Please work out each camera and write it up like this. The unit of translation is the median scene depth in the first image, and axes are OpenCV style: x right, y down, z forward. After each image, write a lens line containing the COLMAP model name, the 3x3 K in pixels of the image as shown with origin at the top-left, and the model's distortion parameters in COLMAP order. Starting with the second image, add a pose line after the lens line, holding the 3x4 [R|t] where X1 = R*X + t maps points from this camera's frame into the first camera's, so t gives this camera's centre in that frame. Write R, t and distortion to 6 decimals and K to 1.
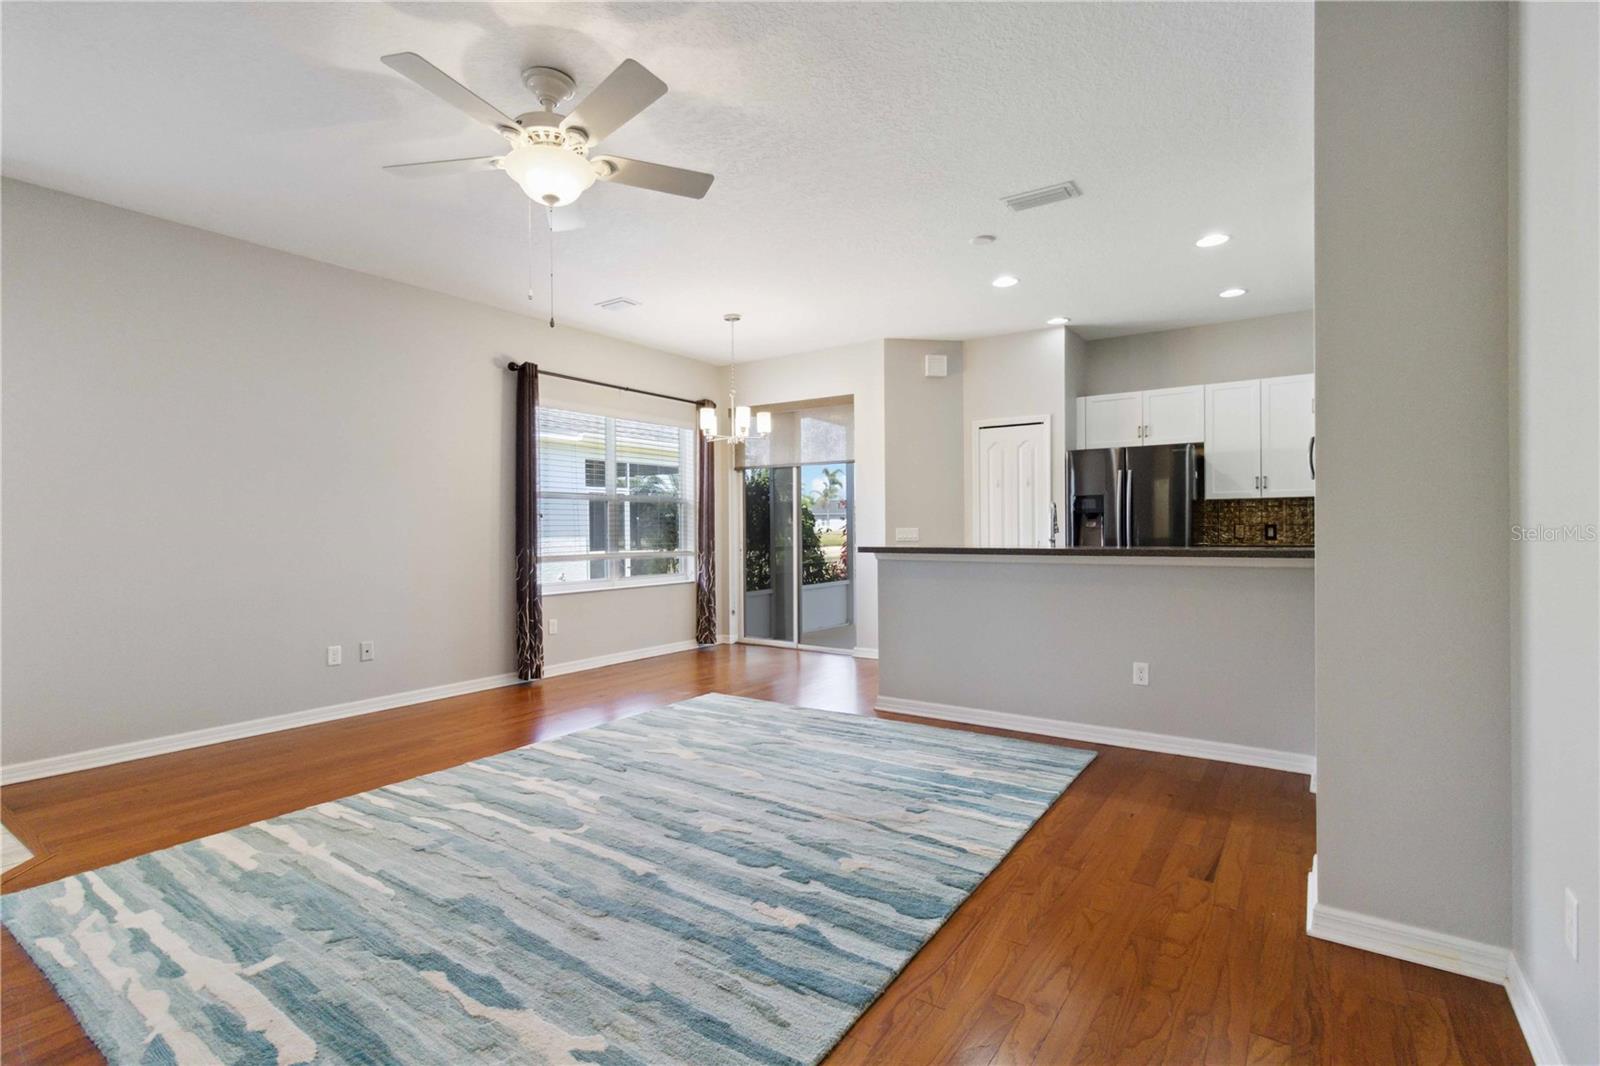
lens RADIAL K [[745.4, 0, 809.7], [0, 745.4, 536.8], [0, 0, 1]] dist [0.000318, 0.000742]
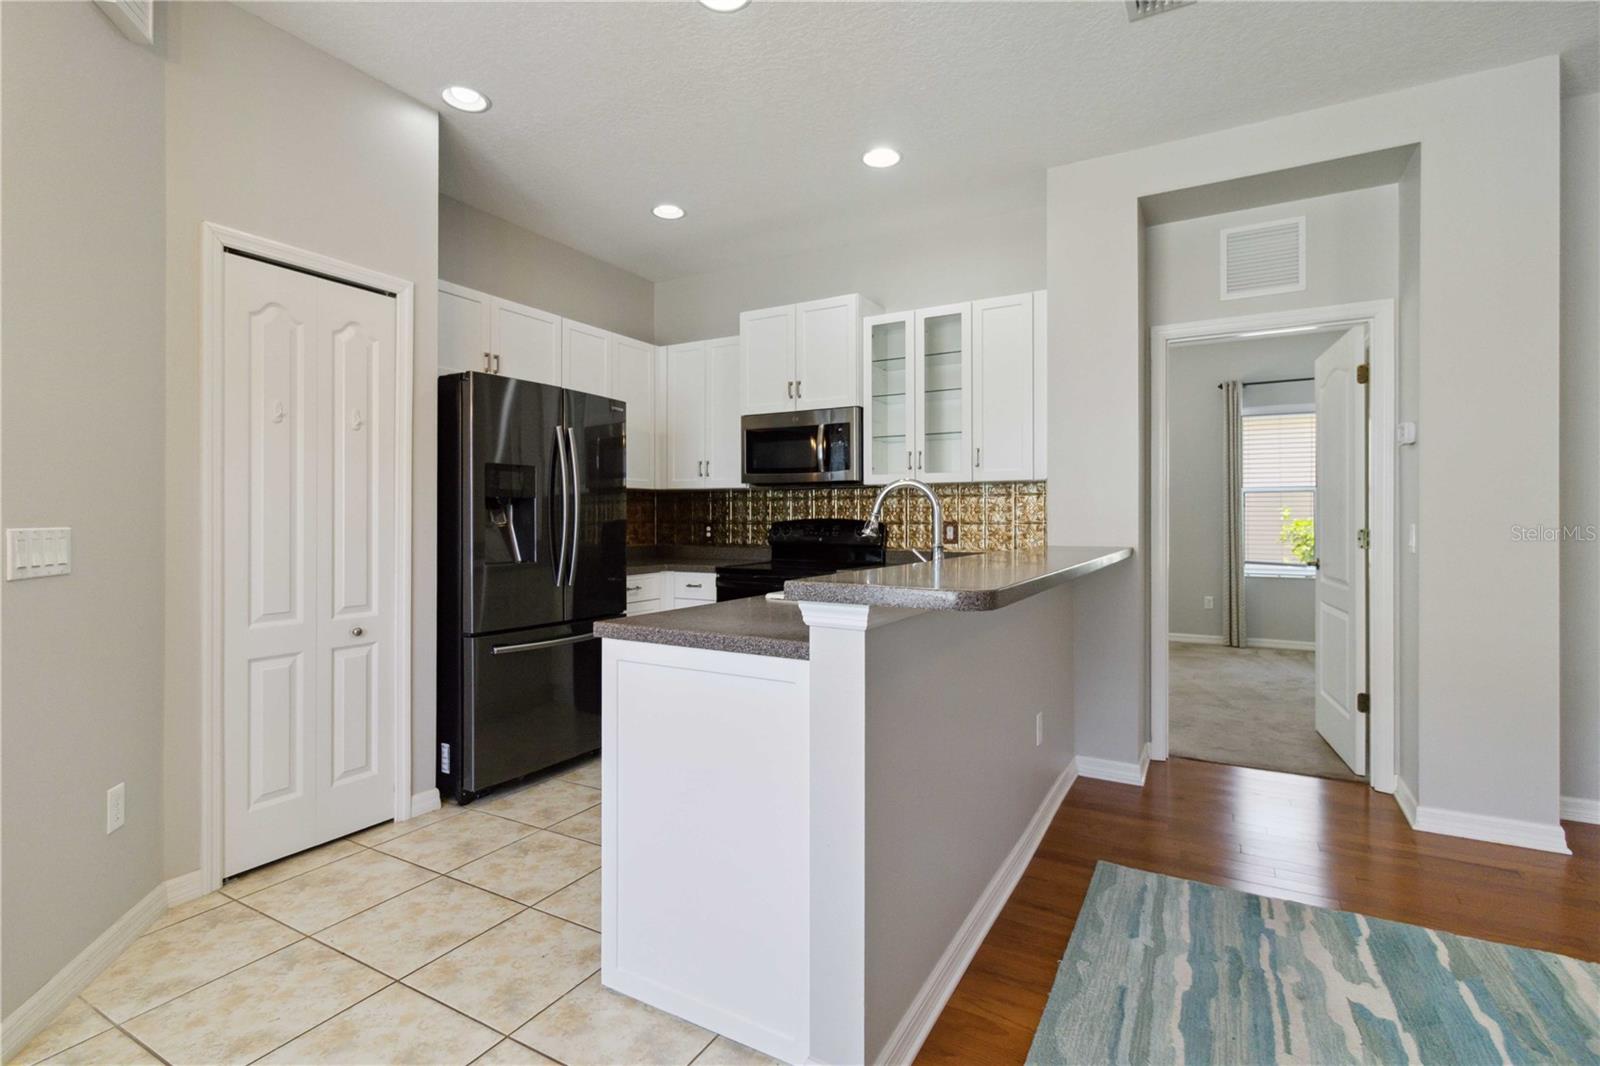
lens RADIAL K [[745.4, 0, 799.7], [0, 745.4, 523.2], [0, 0, 1]] dist [0.000318, 0.000742]
pose [[-0.073001, 0.001358, 0.997331, -0.314362], [0.012229, 0.999925, -0.000466, -0.021593], [-0.997257, 0.012163, -0.073012, 1.569921]]
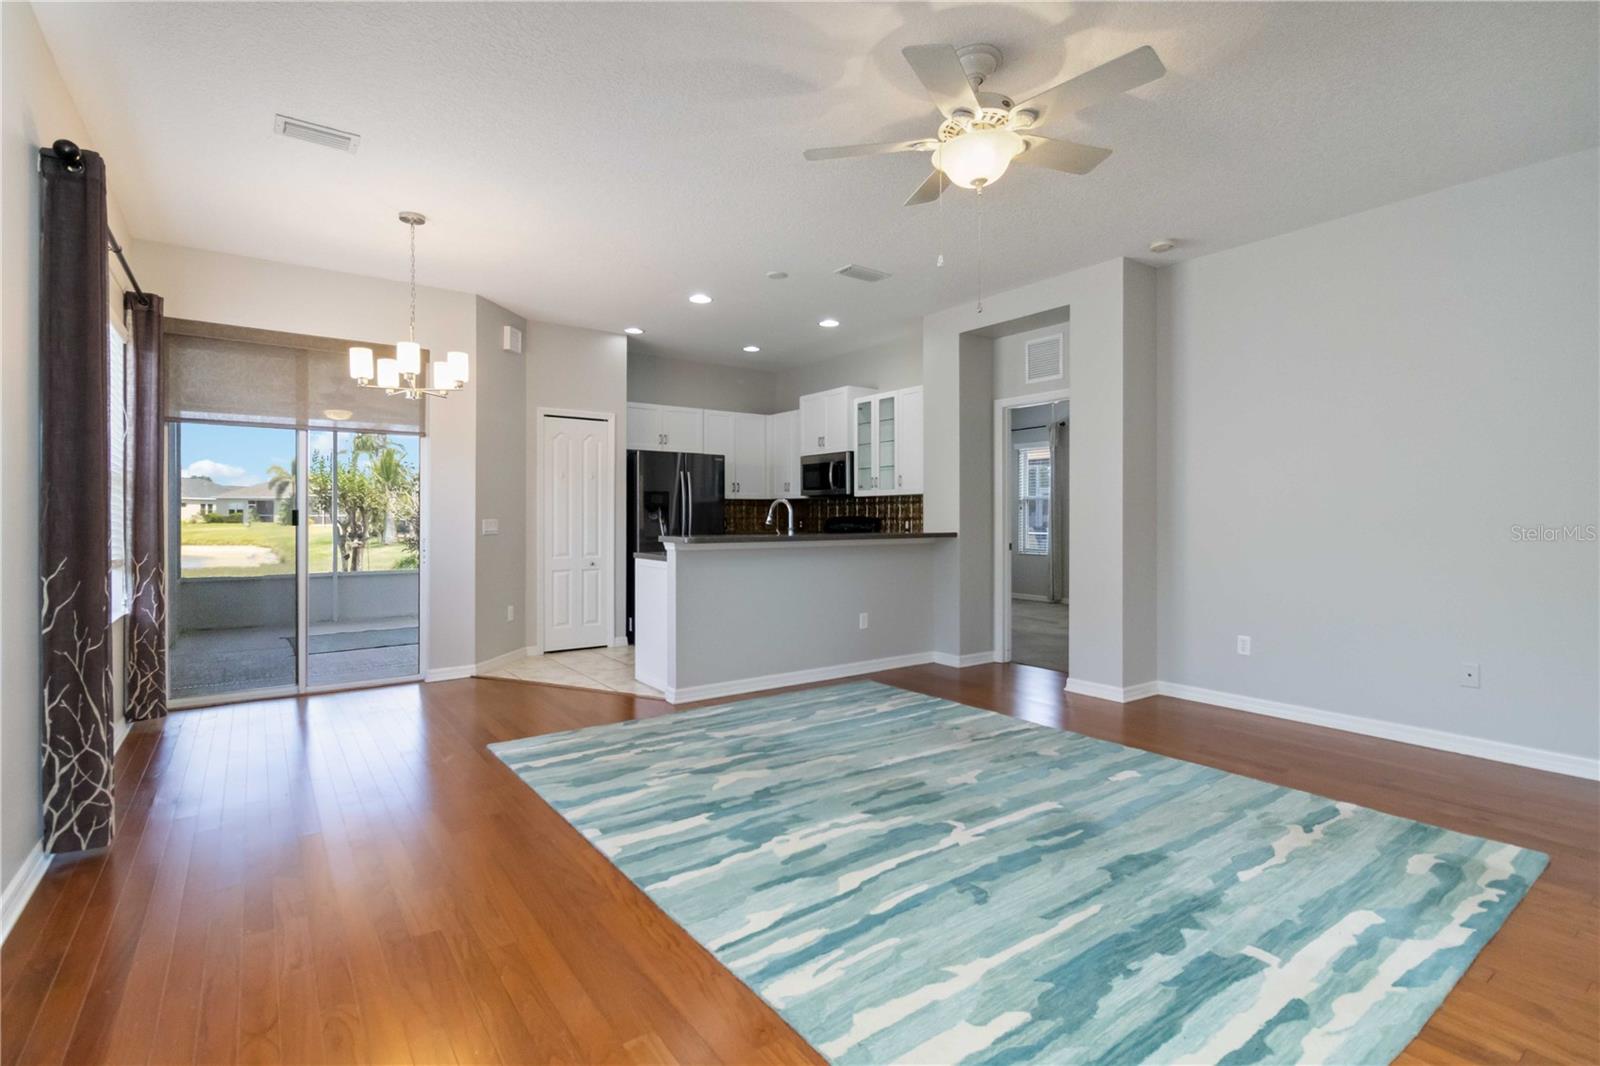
lens RADIAL K [[745.4, 0, 795.9], [0, 745.4, 522.9], [0, 0, 1]] dist [0.000318, 0.000742]
pose [[0.345414, 0.001039, 0.938450, -1.168796], [0.009517, 0.999944, -0.004610, -0.000536], [-0.938402, 0.010523, 0.345385, 0.767168]]
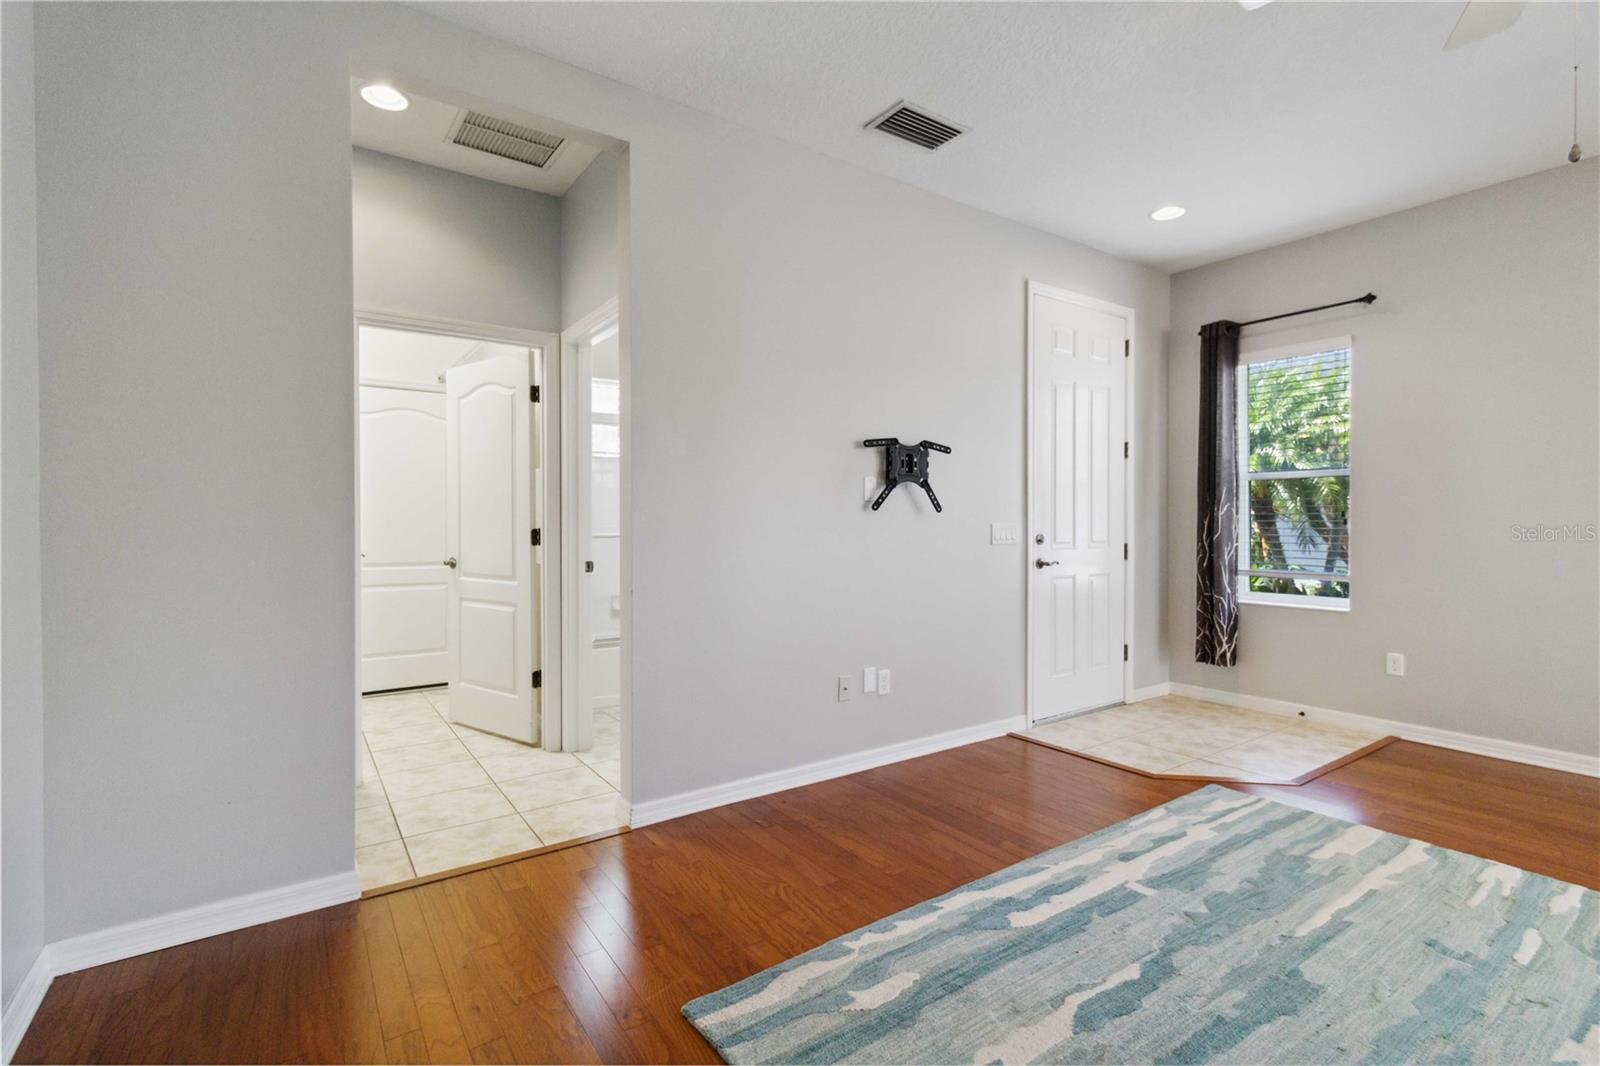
lens RADIAL K [[745.4, 0, 794.7], [0, 745.4, 526.4], [0, 0, 1]] dist [0.000318, 0.000742]
pose [[-0.356945, 0.016659, -0.933977, 0.343612], [-0.009778, 0.999720, 0.021568, -0.010863], [0.934074, 0.016831, -0.356682, 0.560901]]
